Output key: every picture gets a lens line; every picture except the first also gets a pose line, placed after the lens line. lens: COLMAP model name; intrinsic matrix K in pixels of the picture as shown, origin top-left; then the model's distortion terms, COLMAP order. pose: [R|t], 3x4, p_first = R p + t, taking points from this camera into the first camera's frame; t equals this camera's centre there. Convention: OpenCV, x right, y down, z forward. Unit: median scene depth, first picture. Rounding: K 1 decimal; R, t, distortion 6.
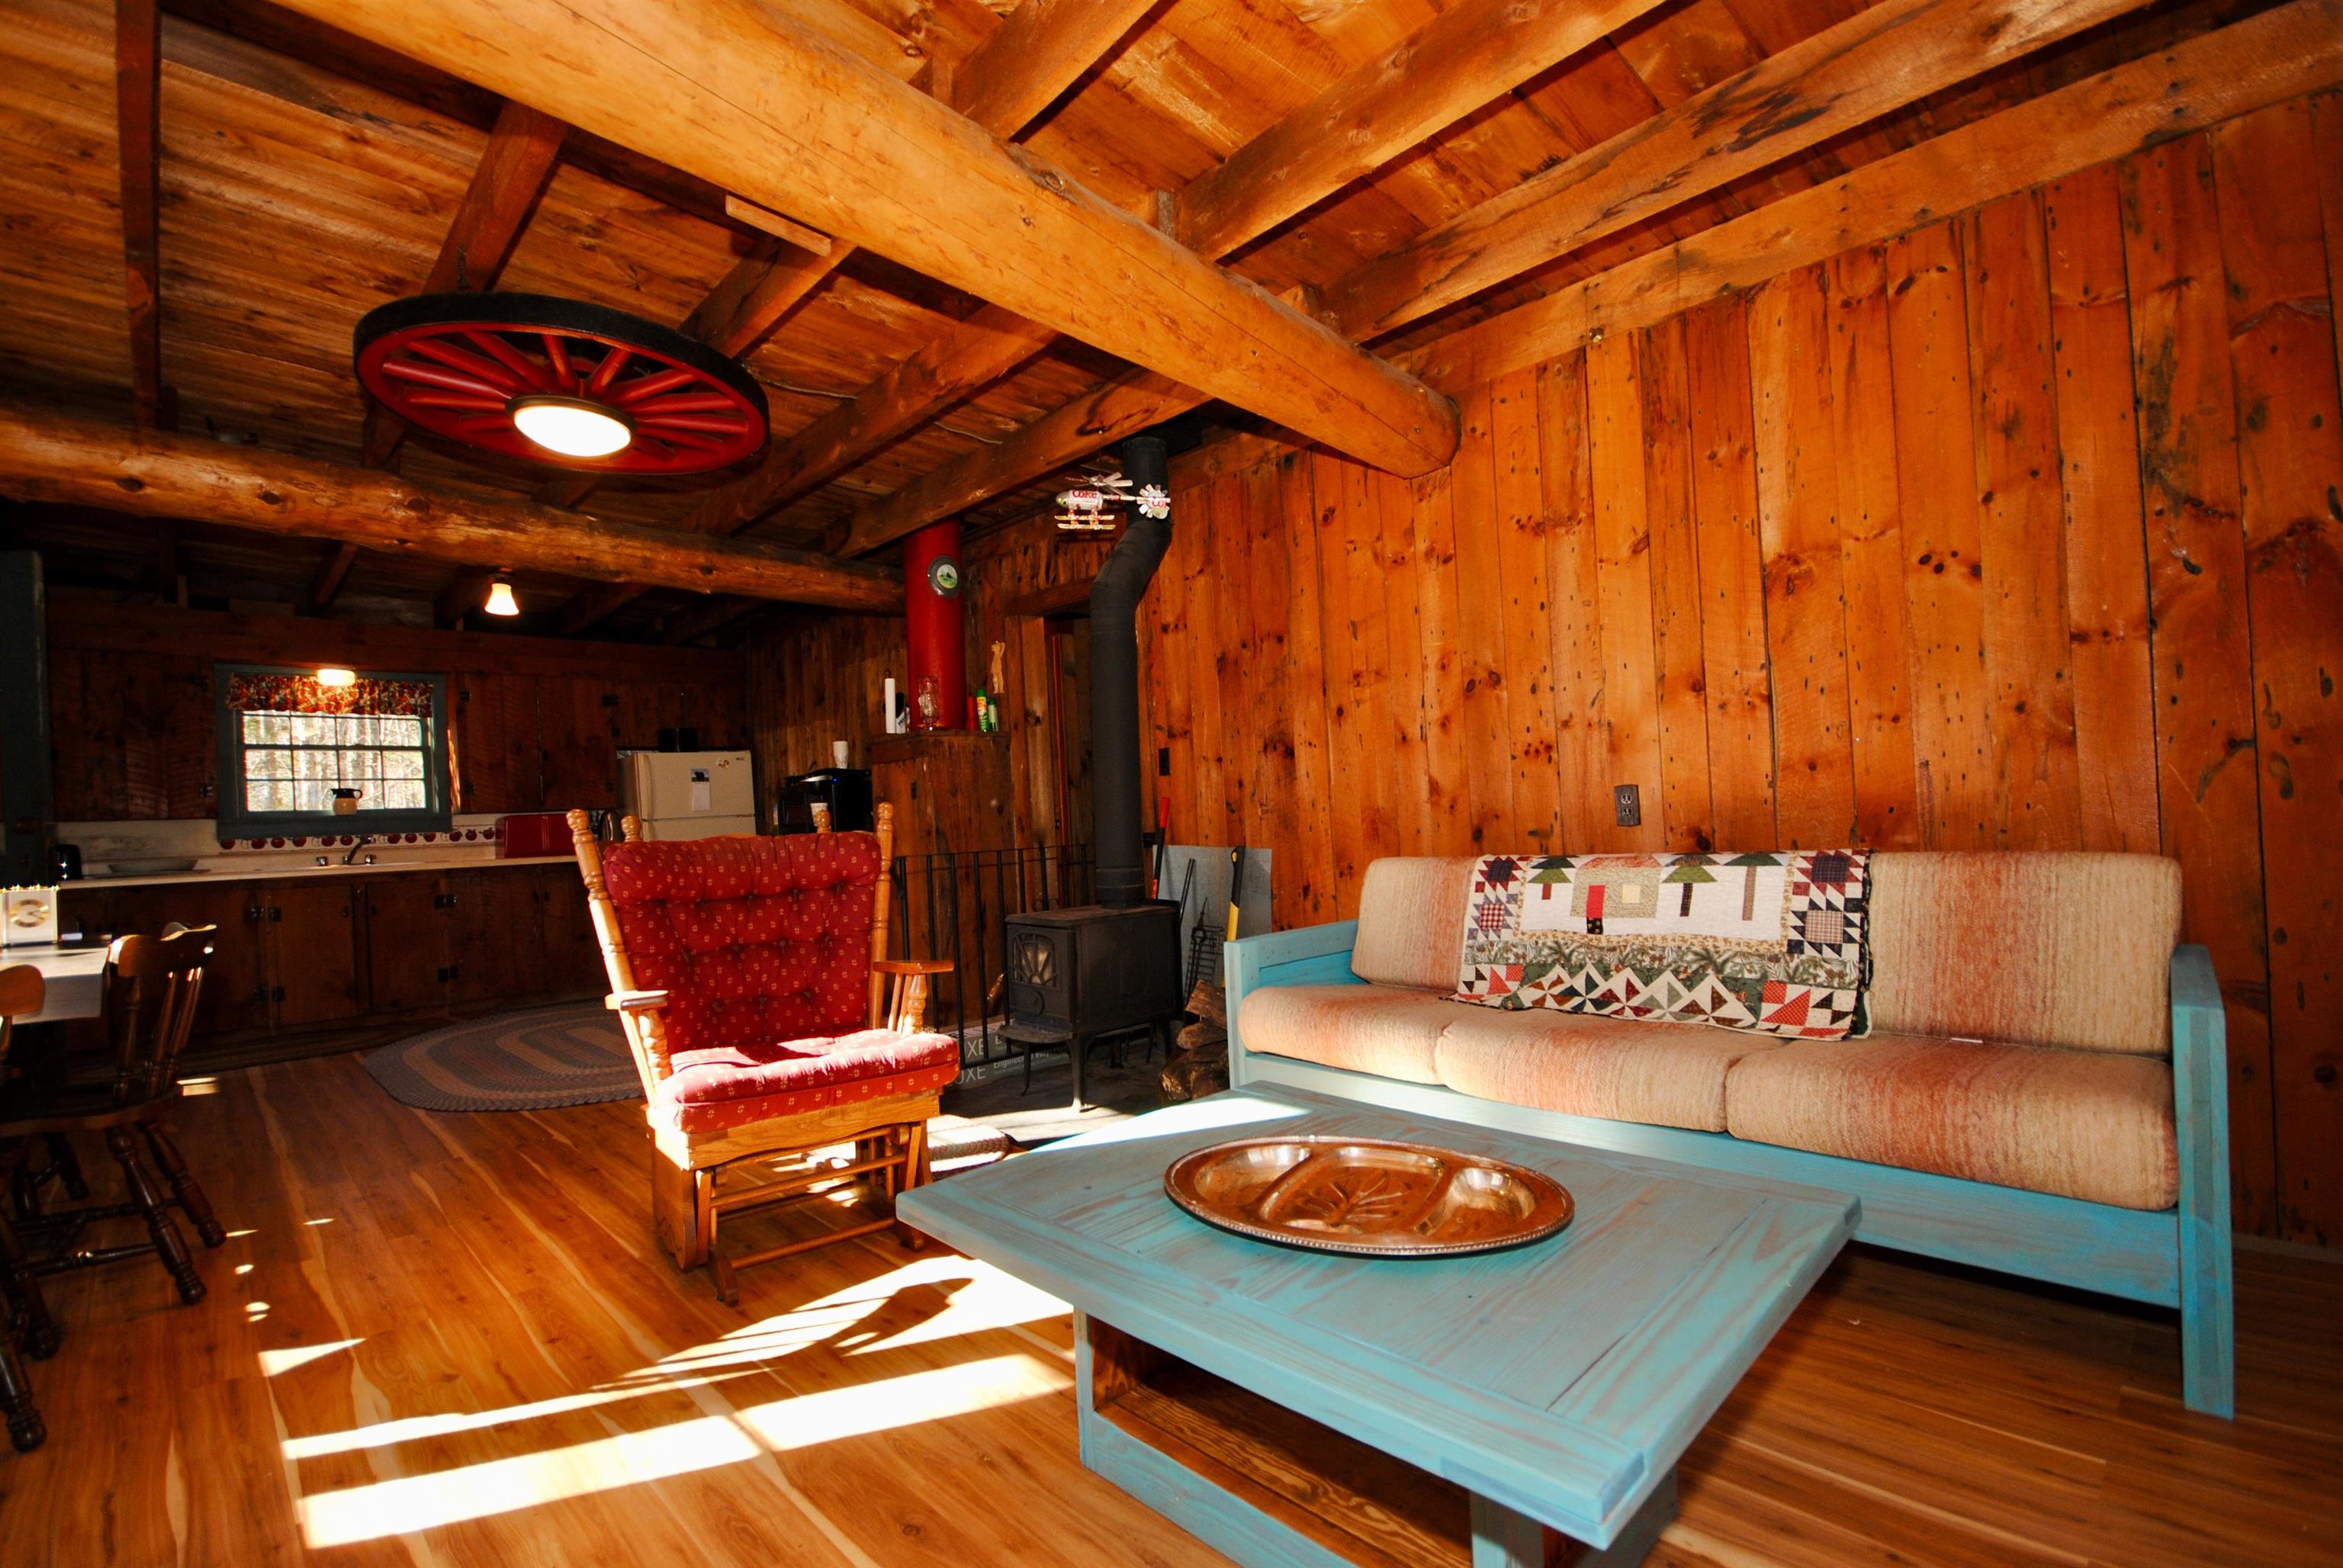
lens RADIAL K [[1015.2, 0, 1181.6], [0, 1015.2, 801.0], [0, 0, 1]] dist [-0.008355, -0.000612]
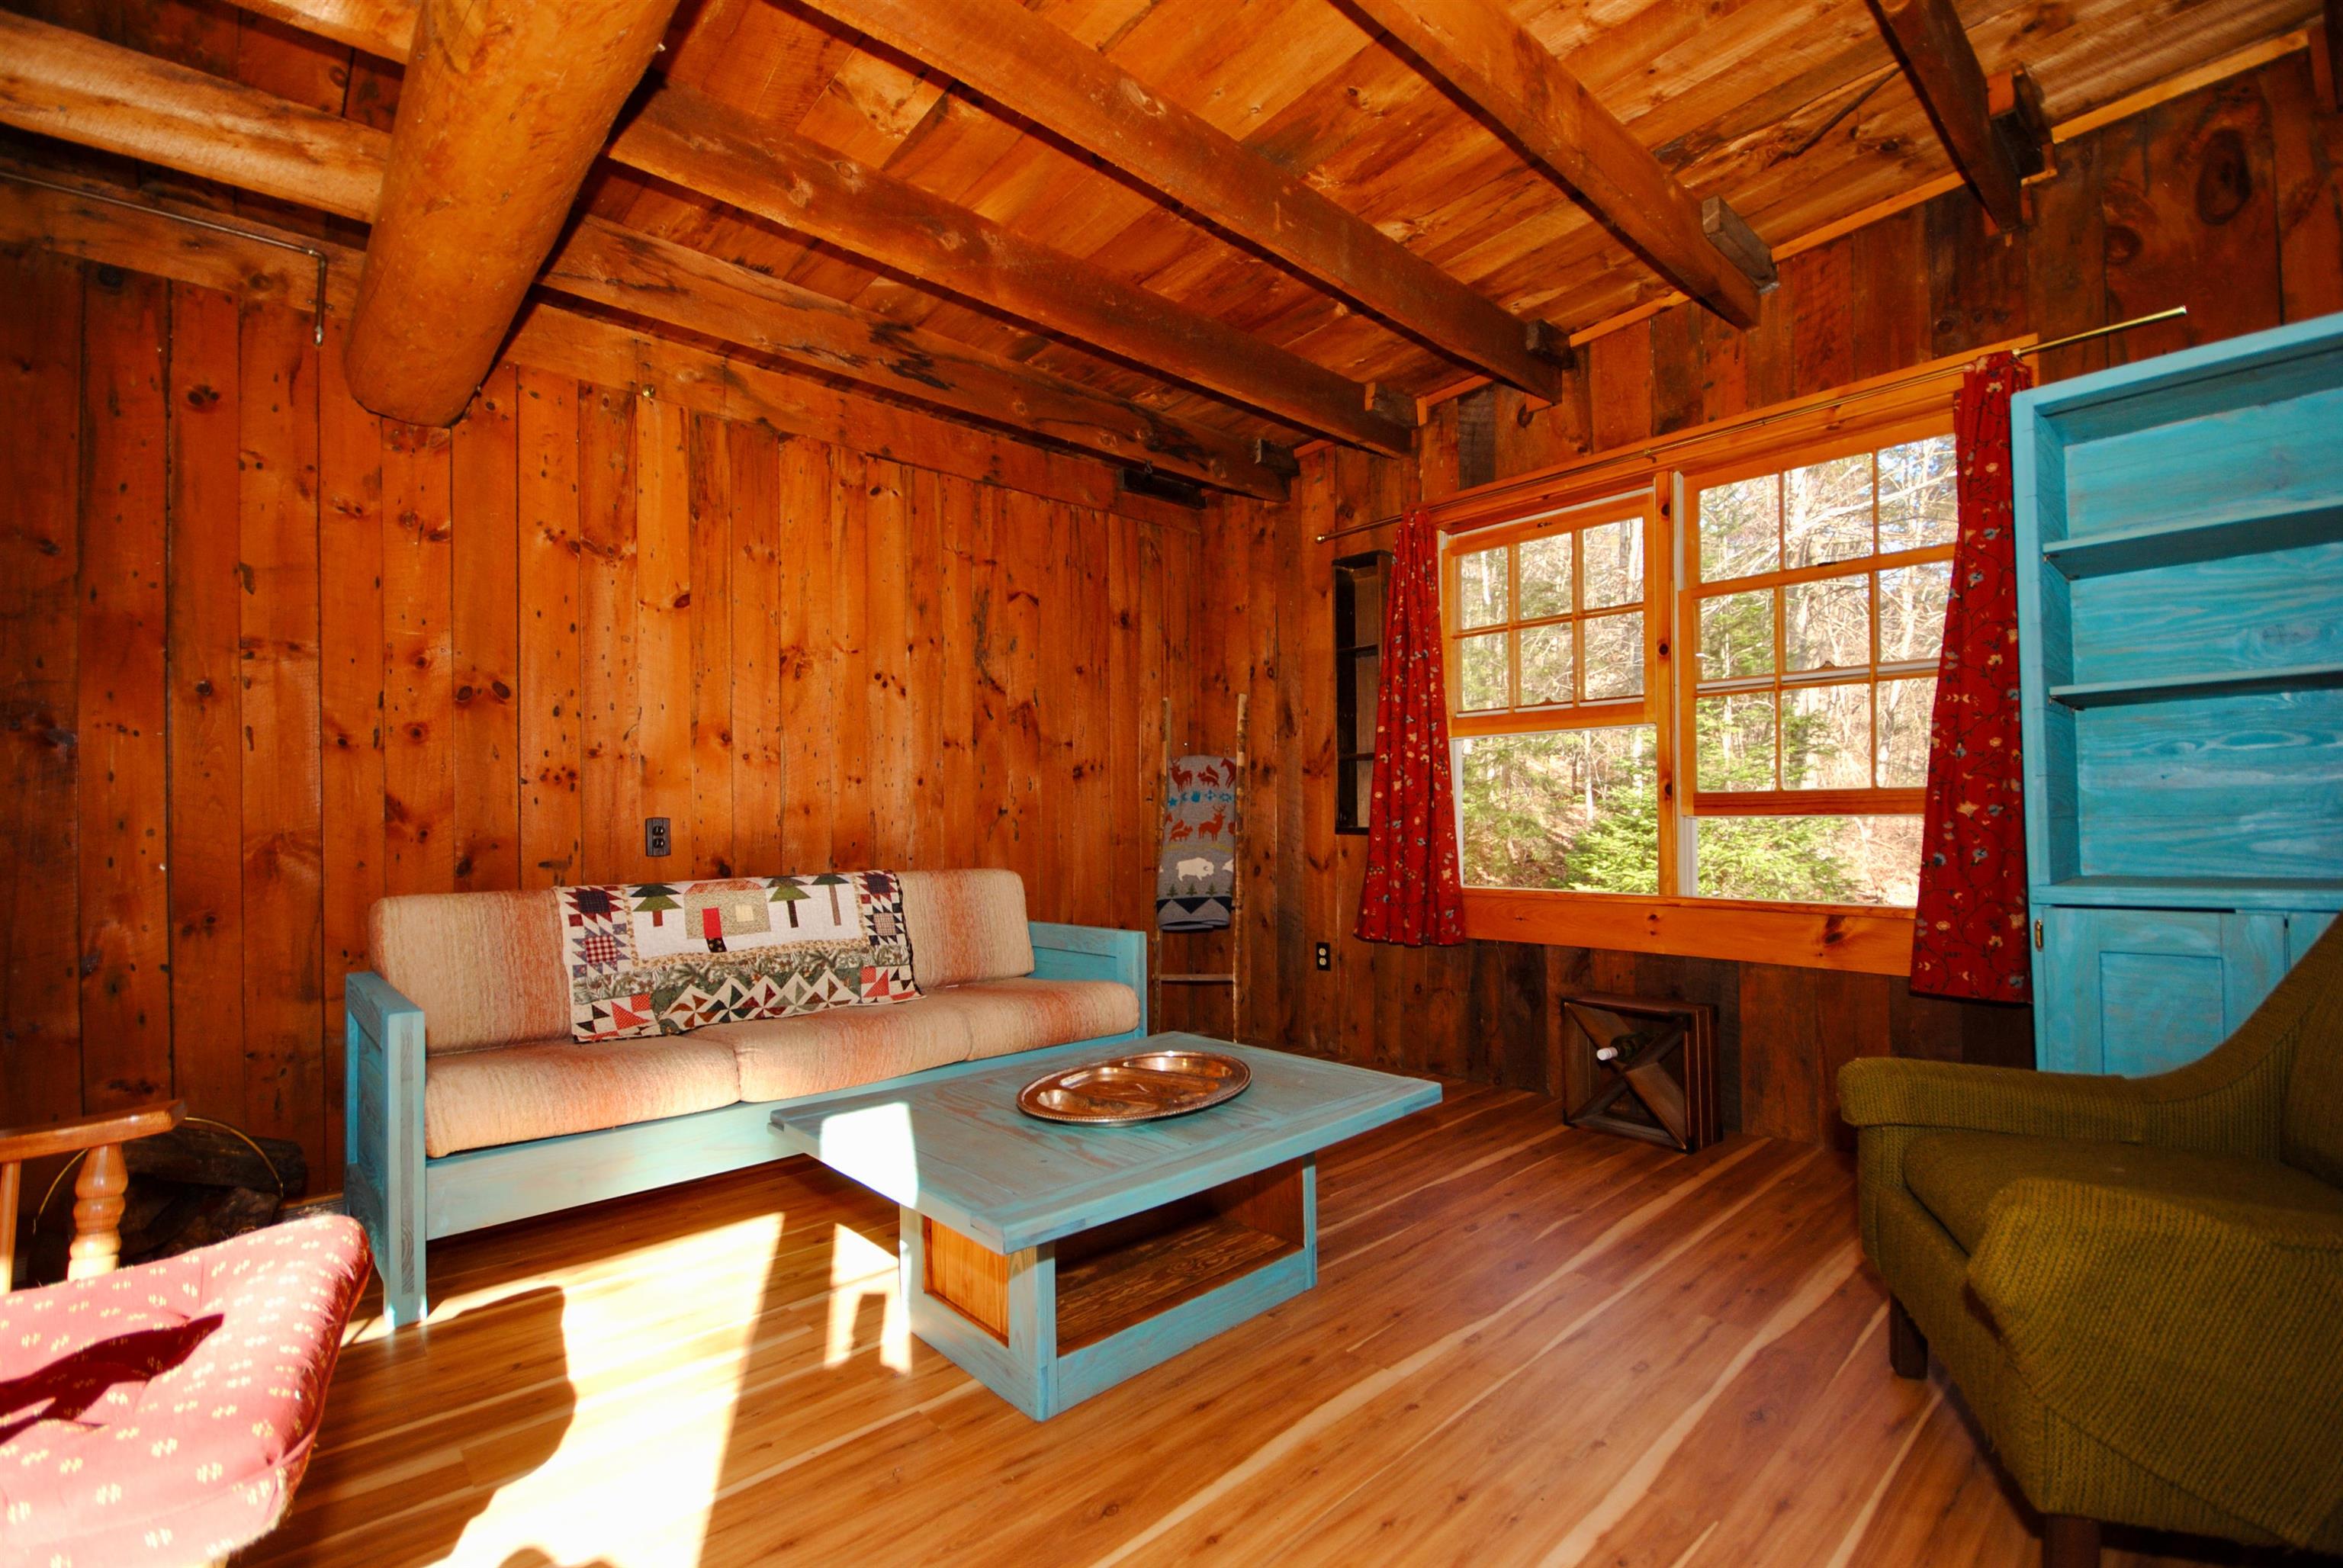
lens RADIAL K [[1015.2, 0, 1188.5], [0, 1015.2, 800.1], [0, 0, 1]] dist [-0.008355, -0.000612]
pose [[0.040918, 0.063940, 0.997115, -0.698432], [-0.009865, 0.997928, -0.063587, 0.032368], [-0.999114, -0.007235, 0.041464, 0.459723]]
